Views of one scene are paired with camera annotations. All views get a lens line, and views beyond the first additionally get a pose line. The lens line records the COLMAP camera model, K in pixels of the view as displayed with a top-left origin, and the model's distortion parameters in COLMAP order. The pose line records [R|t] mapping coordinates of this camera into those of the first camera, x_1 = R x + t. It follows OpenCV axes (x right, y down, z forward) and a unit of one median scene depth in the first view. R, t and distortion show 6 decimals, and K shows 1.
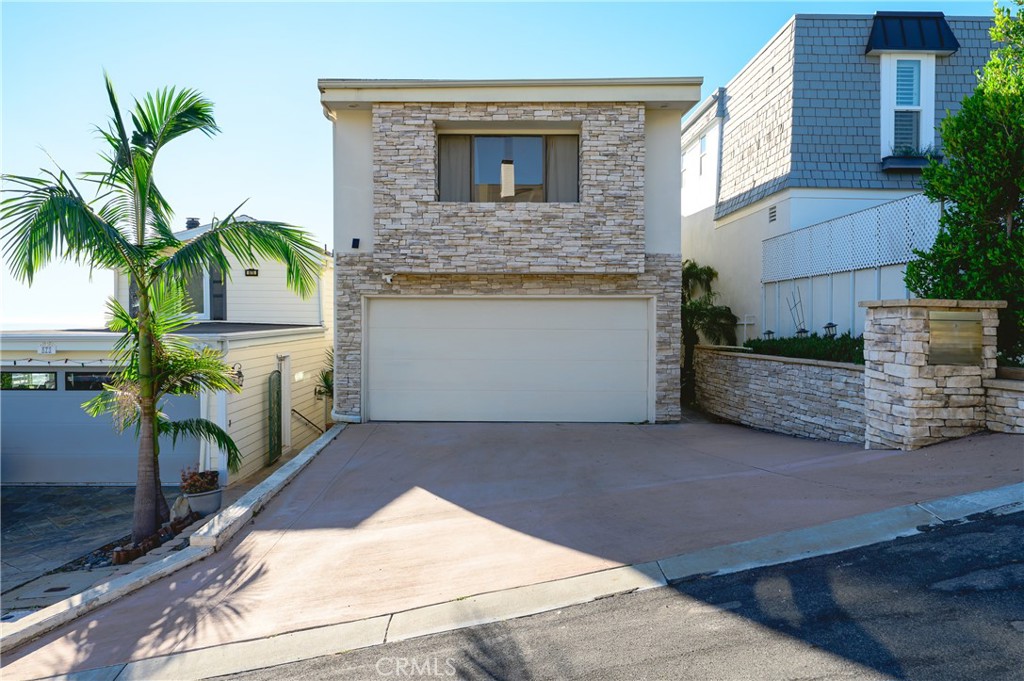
lens RADIAL K [[711.3, 0, 510.3], [0, 711.3, 336.1], [0, 0, 1]] dist [-0.008801, 0.006730]
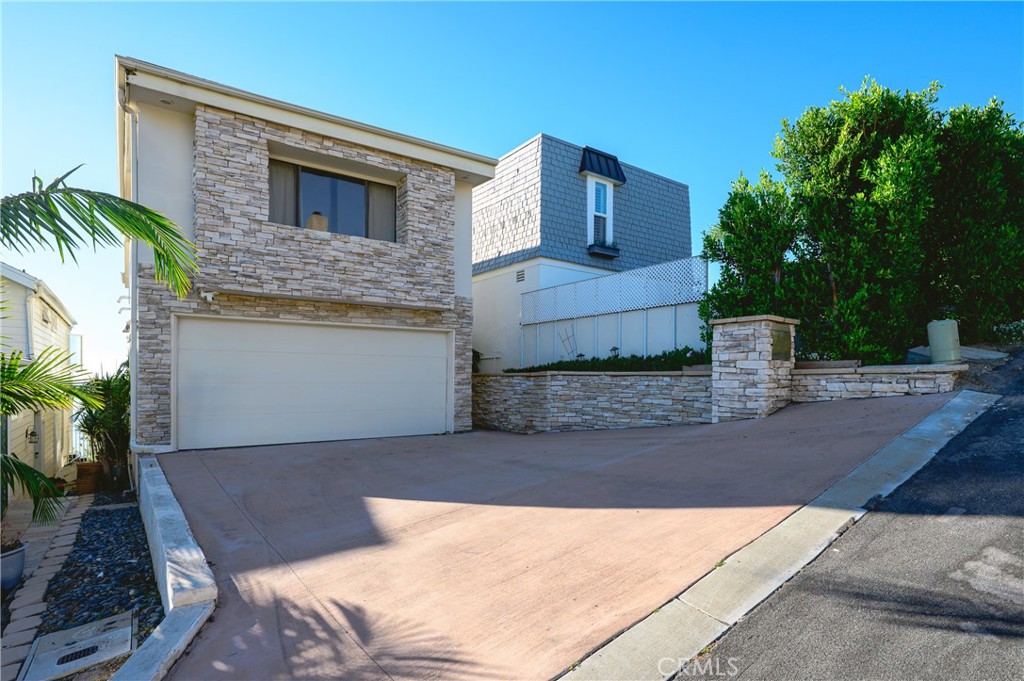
lens RADIAL K [[523.2, 0, 516.7], [0, 523.2, 384.4], [0, 0, 1]] dist [-0.005237, 0.000045]
pose [[0.815222, -0.009530, 0.579070, -0.248322], [0.013803, 0.999900, -0.002976, 0.044536], [-0.578984, 0.010419, 0.815272, 0.206693]]
